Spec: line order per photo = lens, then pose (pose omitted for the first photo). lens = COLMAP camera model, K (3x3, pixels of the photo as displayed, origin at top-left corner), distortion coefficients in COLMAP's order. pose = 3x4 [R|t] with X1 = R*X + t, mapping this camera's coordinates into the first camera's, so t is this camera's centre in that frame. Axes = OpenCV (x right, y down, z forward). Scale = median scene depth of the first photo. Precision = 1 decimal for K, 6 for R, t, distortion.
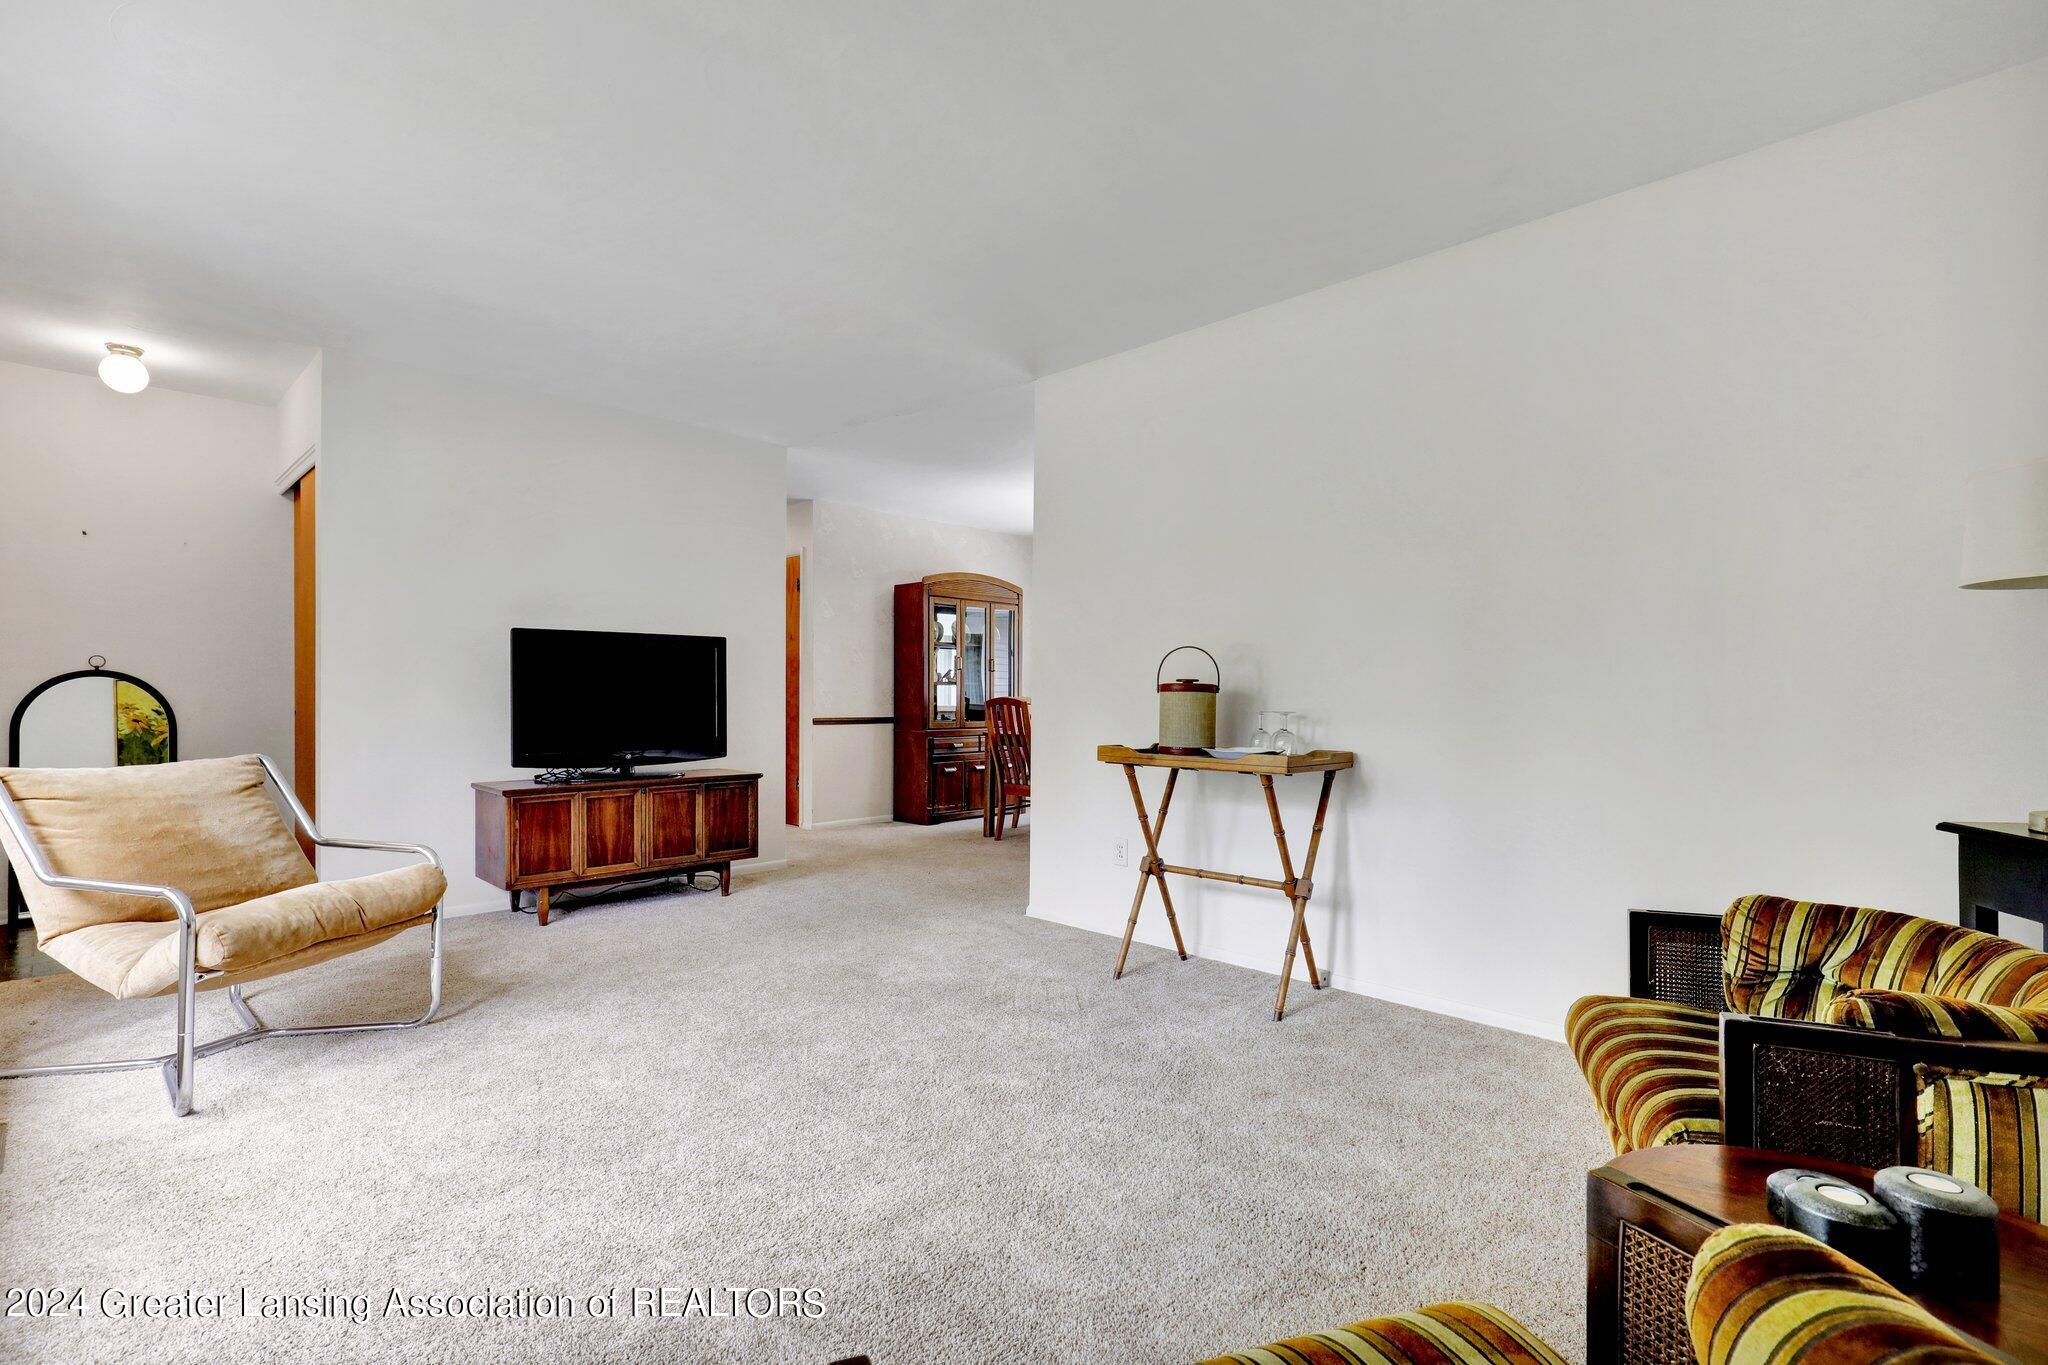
lens RADIAL K [[945.5, 0, 1011.0], [0, 945.5, 696.8], [0, 0, 1]] dist [0.003105, 0.000421]
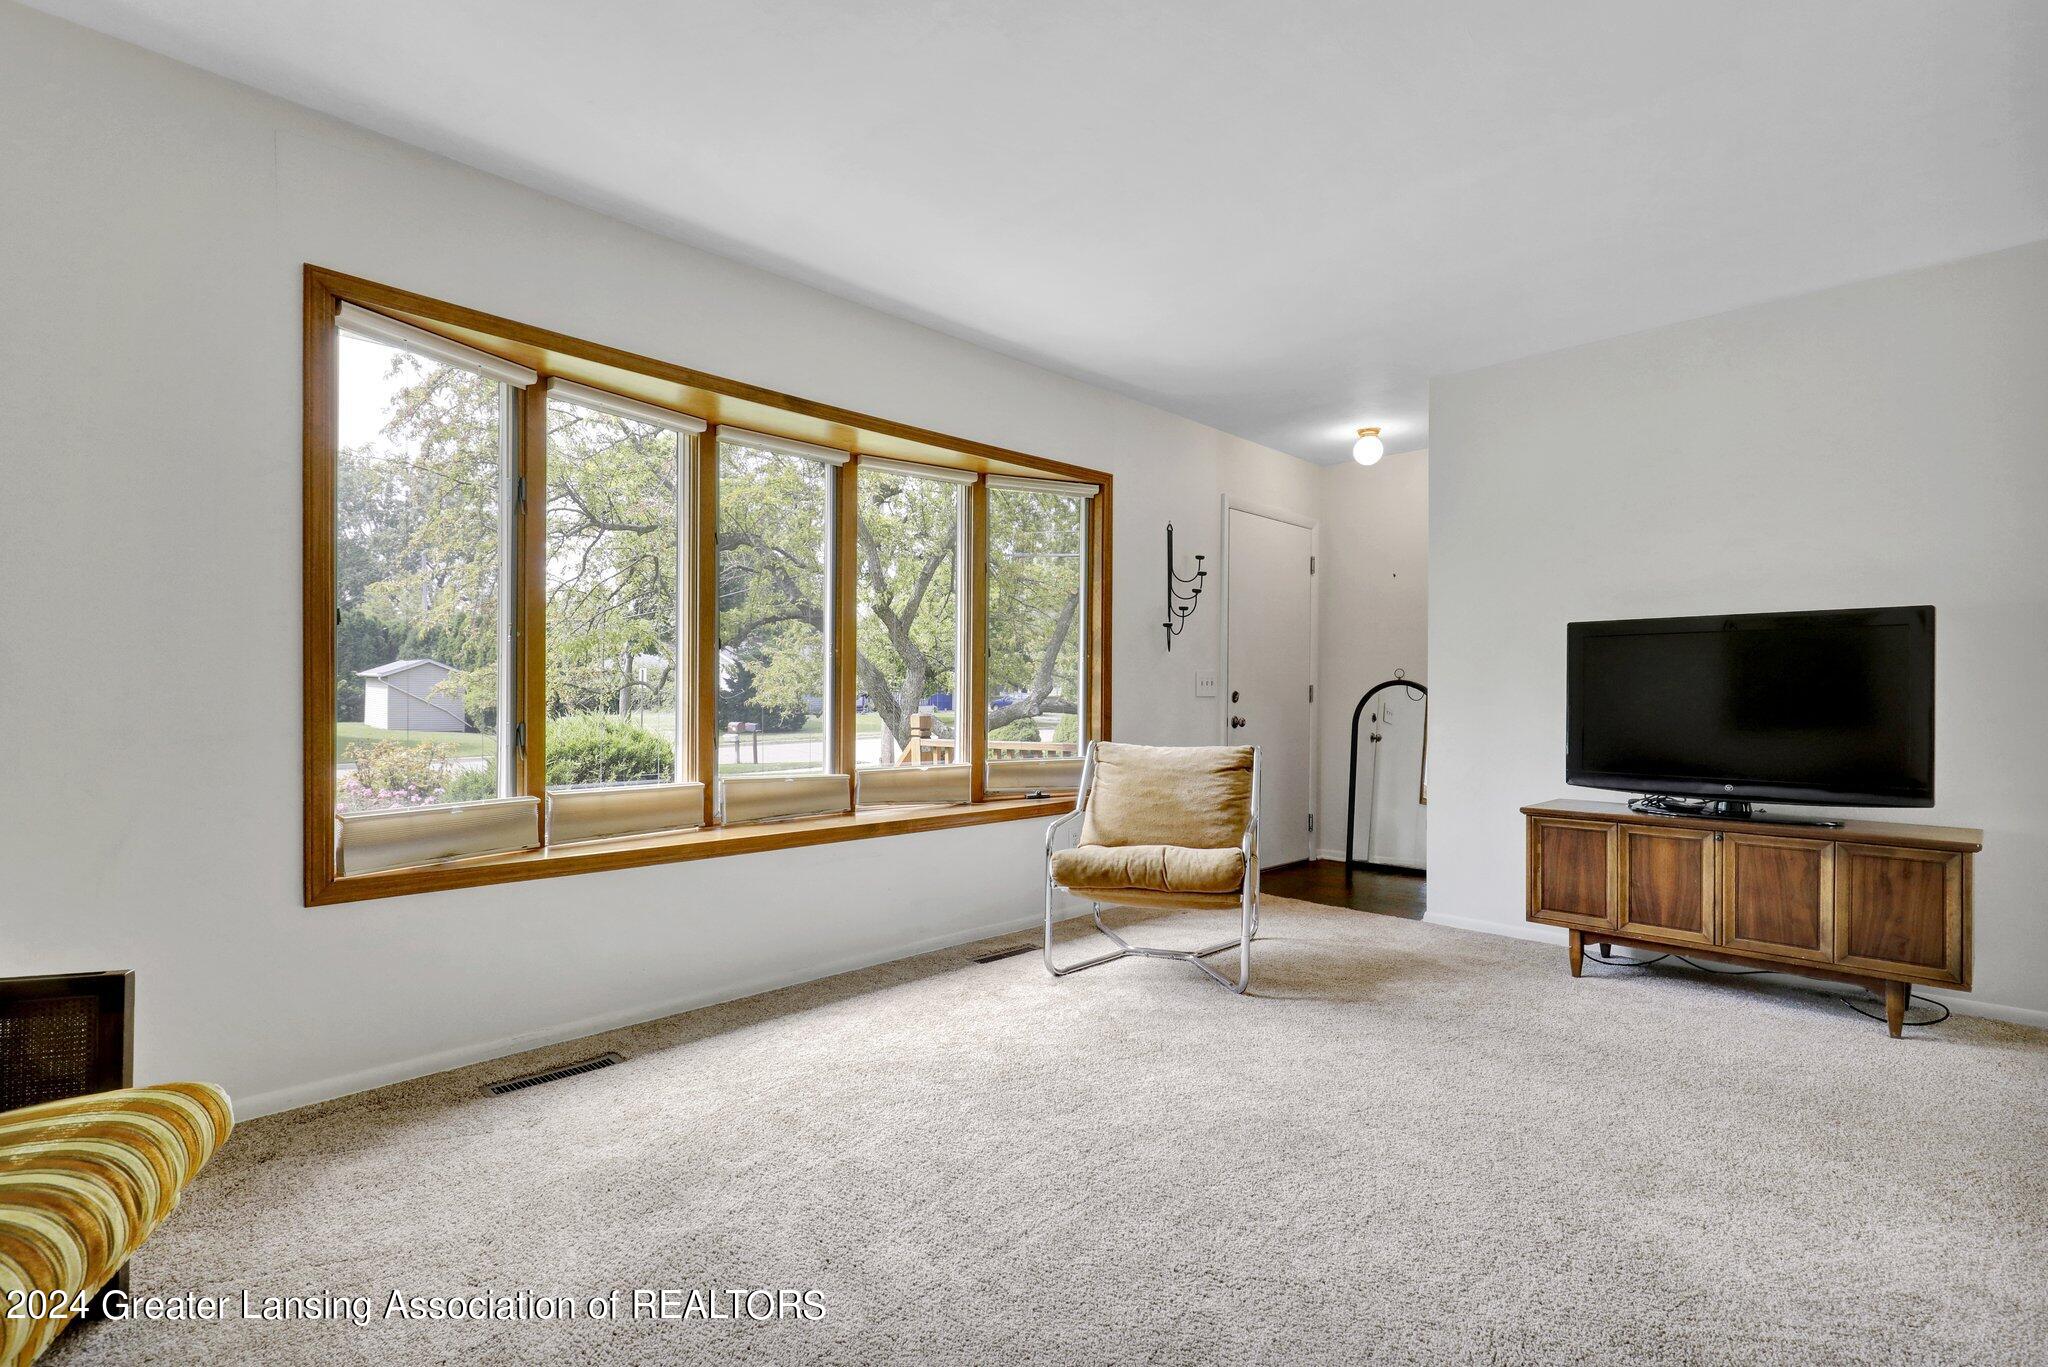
lens RADIAL K [[945.5, 0, 1011.8], [0, 945.5, 686.6], [0, 0, 1]] dist [0.003105, 0.000421]
pose [[0.005819, -0.011725, -0.999914, 0.337683], [-0.010386, 0.999877, -0.011785, 0.000581], [0.999929, 0.010454, 0.005697, 0.489298]]
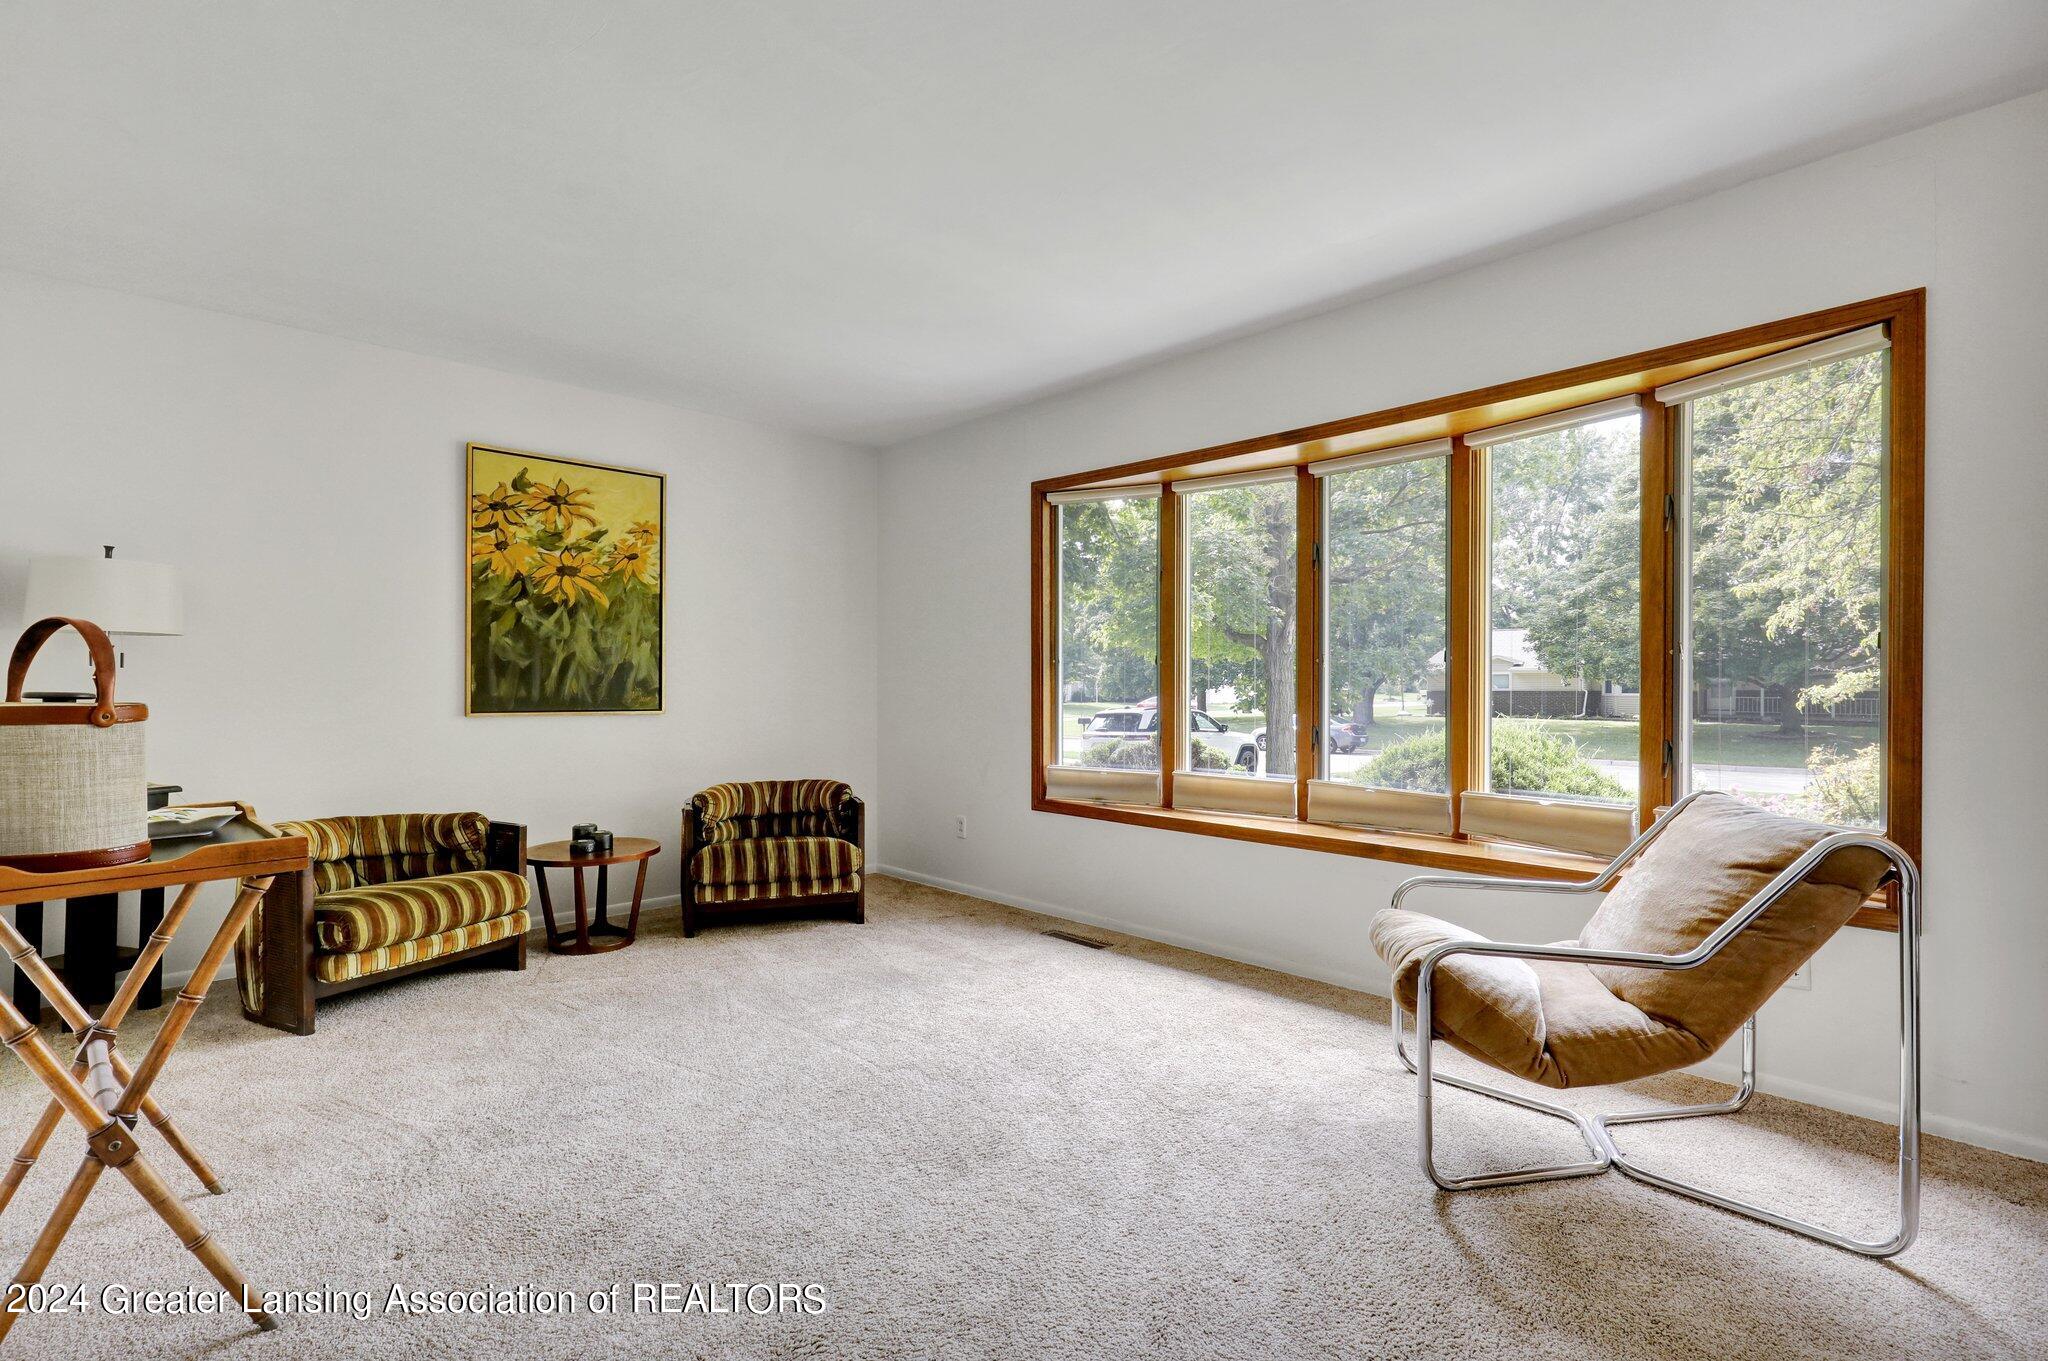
lens RADIAL K [[945.5, 0, 1032.4], [0, 945.5, 691.8], [0, 0, 1]] dist [0.003105, 0.000421]
pose [[-0.999970, -0.007772, 0.000018, -0.209061], [-0.007771, 0.999911, 0.010873, -0.019859], [-0.000103, 0.010873, -0.999941, 1.152142]]
